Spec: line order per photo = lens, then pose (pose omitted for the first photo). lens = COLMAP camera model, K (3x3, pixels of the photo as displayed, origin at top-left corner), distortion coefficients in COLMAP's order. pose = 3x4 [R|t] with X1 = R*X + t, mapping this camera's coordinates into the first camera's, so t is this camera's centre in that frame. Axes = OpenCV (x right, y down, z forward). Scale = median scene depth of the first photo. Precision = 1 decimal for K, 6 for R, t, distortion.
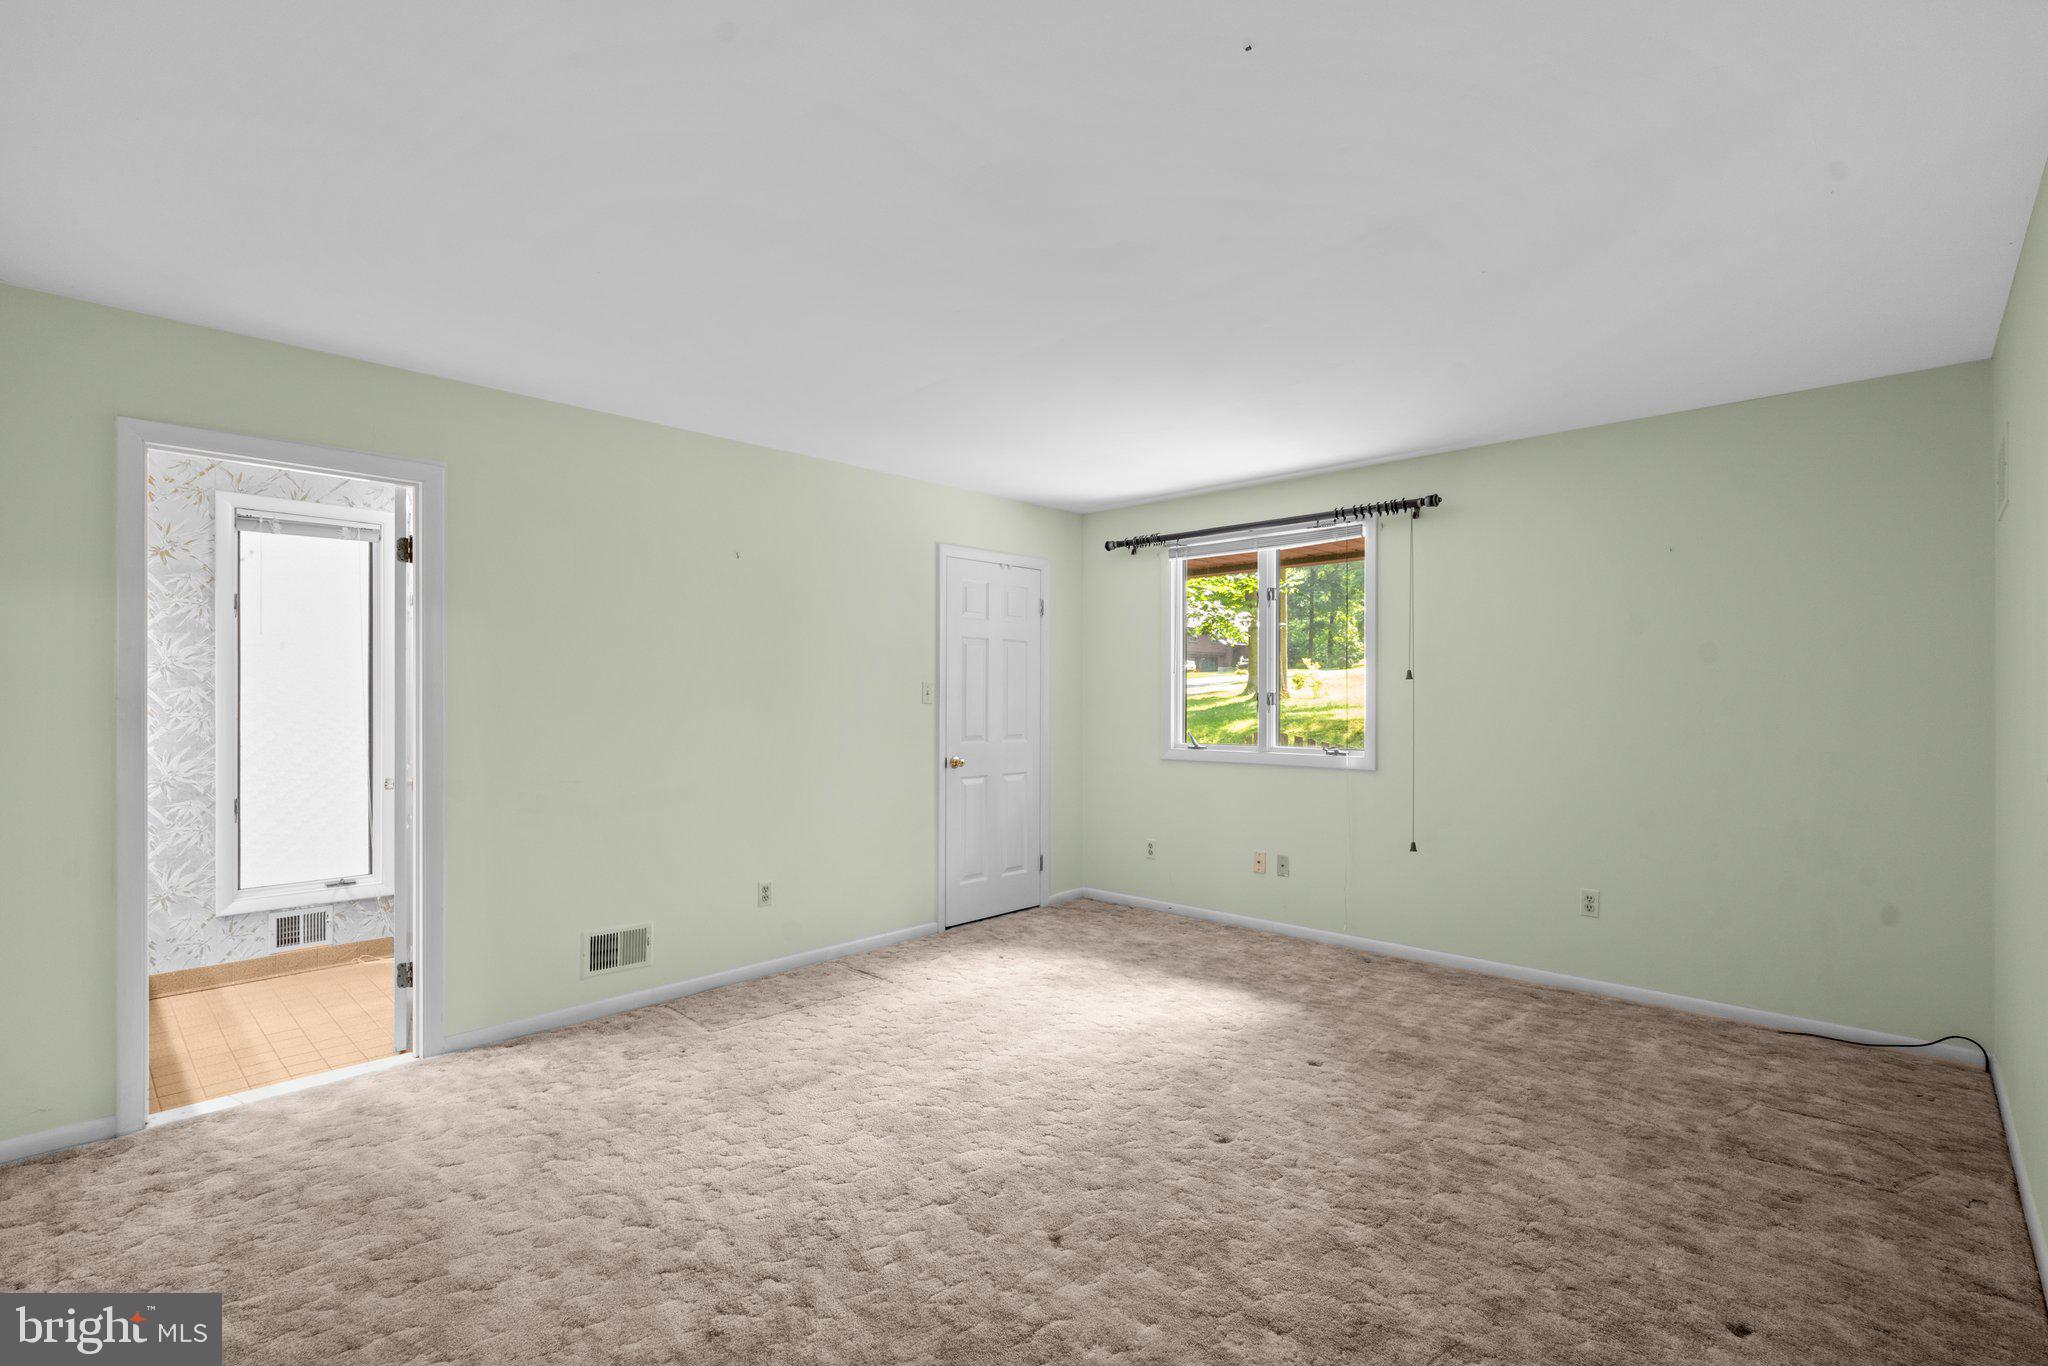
lens RADIAL K [[931.1, 0, 1022.0], [0, 931.1, 694.2], [0, 0, 1]] dist [-0.000225, 0.001152]
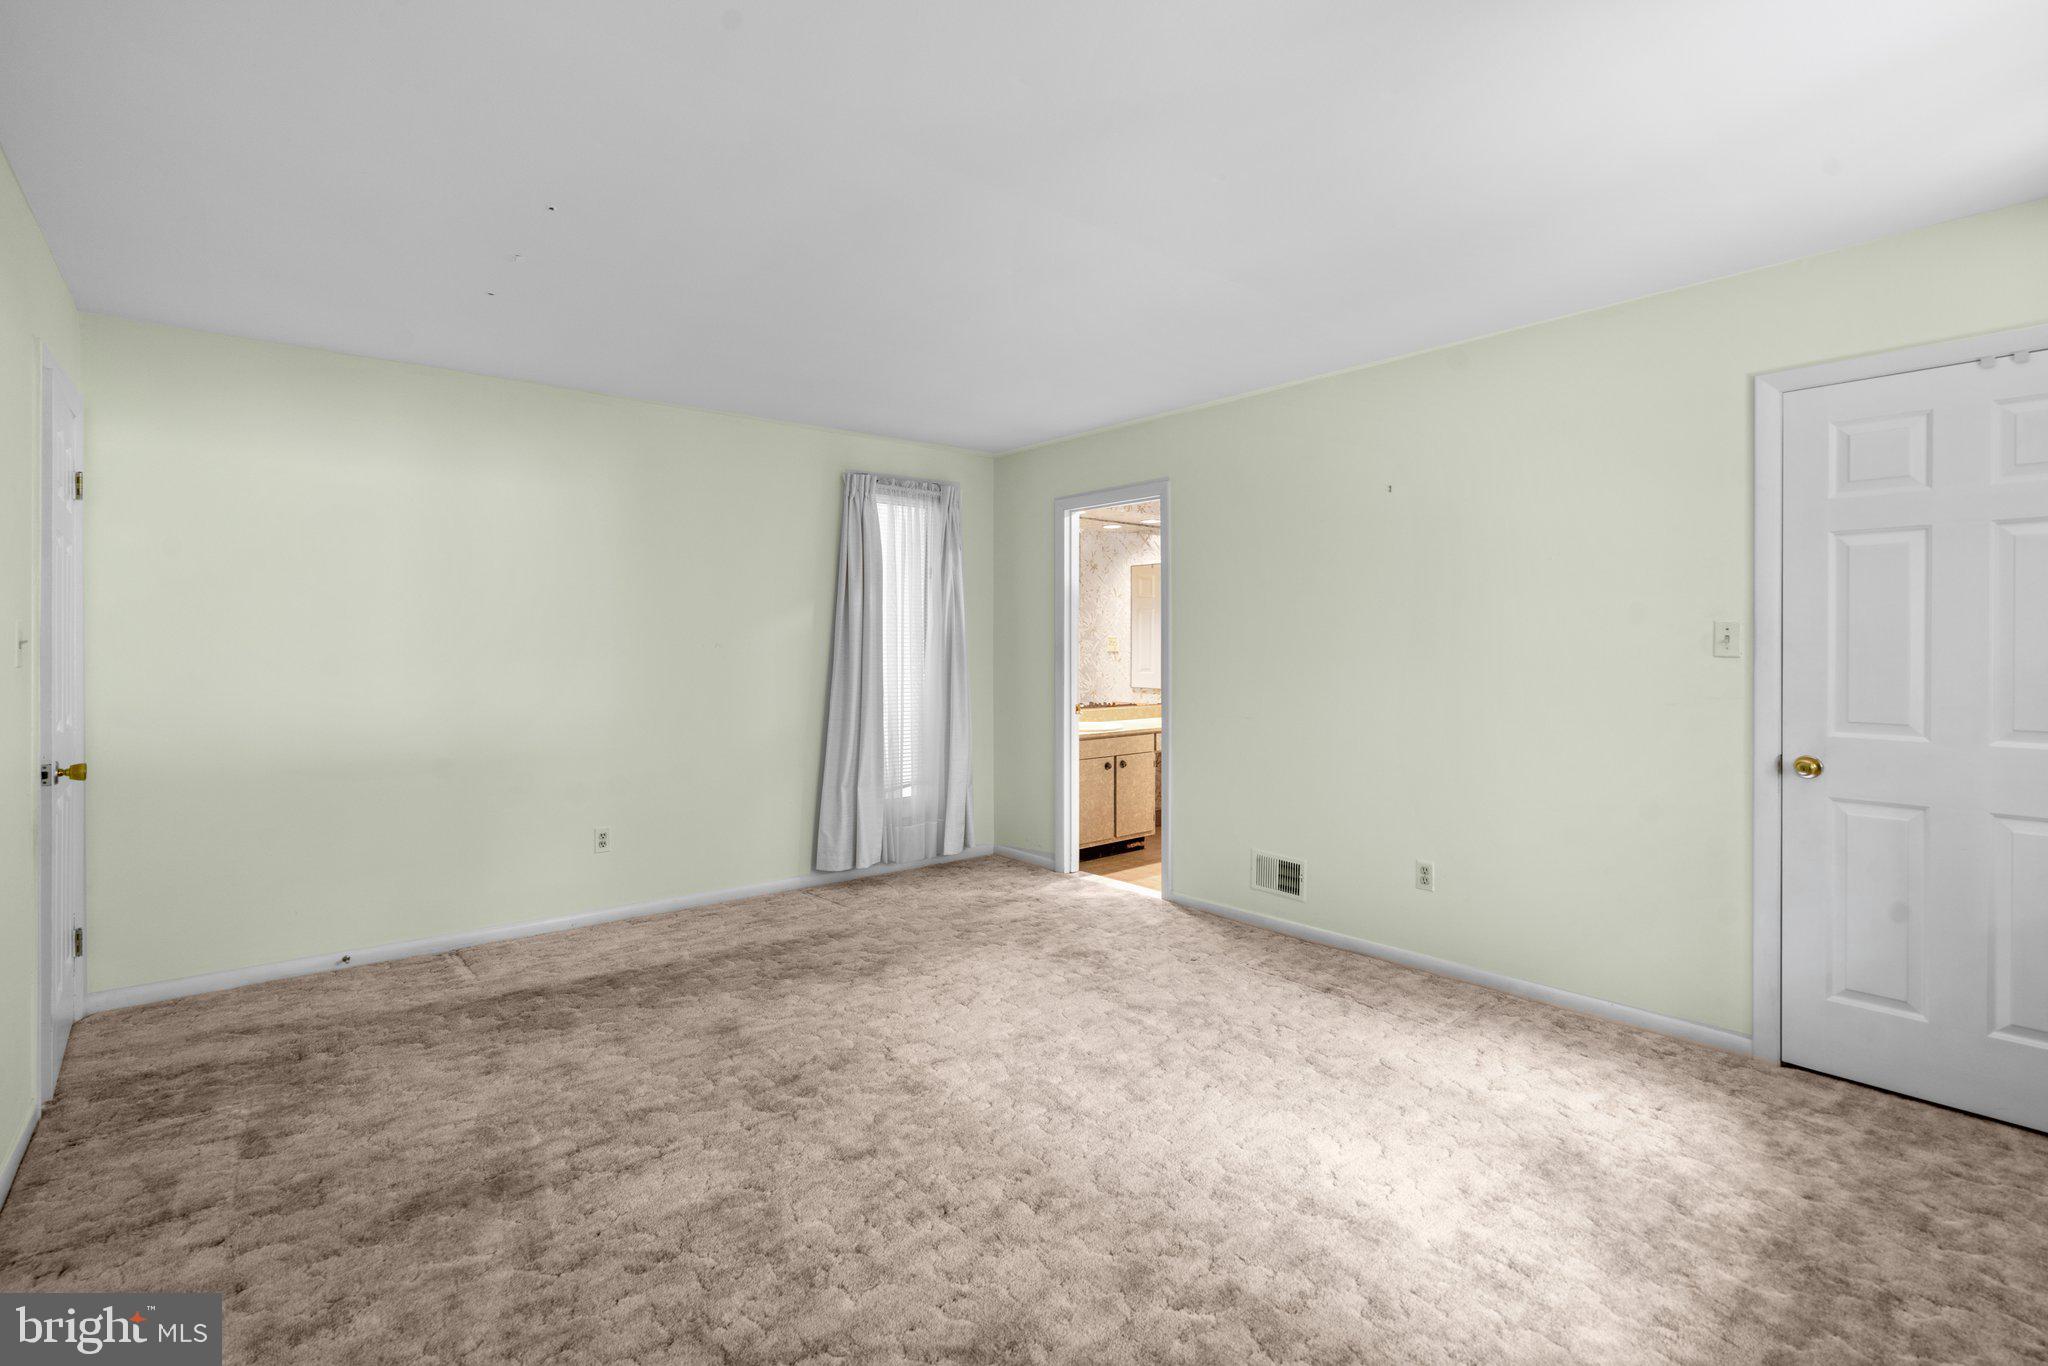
lens RADIAL K [[931.1, 0, 997.7], [0, 931.1, 644.8], [0, 0, 1]] dist [-0.000225, 0.001152]
pose [[-0.127750, 0.002372, -0.991804, 0.625568], [0.008328, 0.999964, 0.001319, -0.002595], [0.991771, -0.008091, -0.127765, 0.721866]]
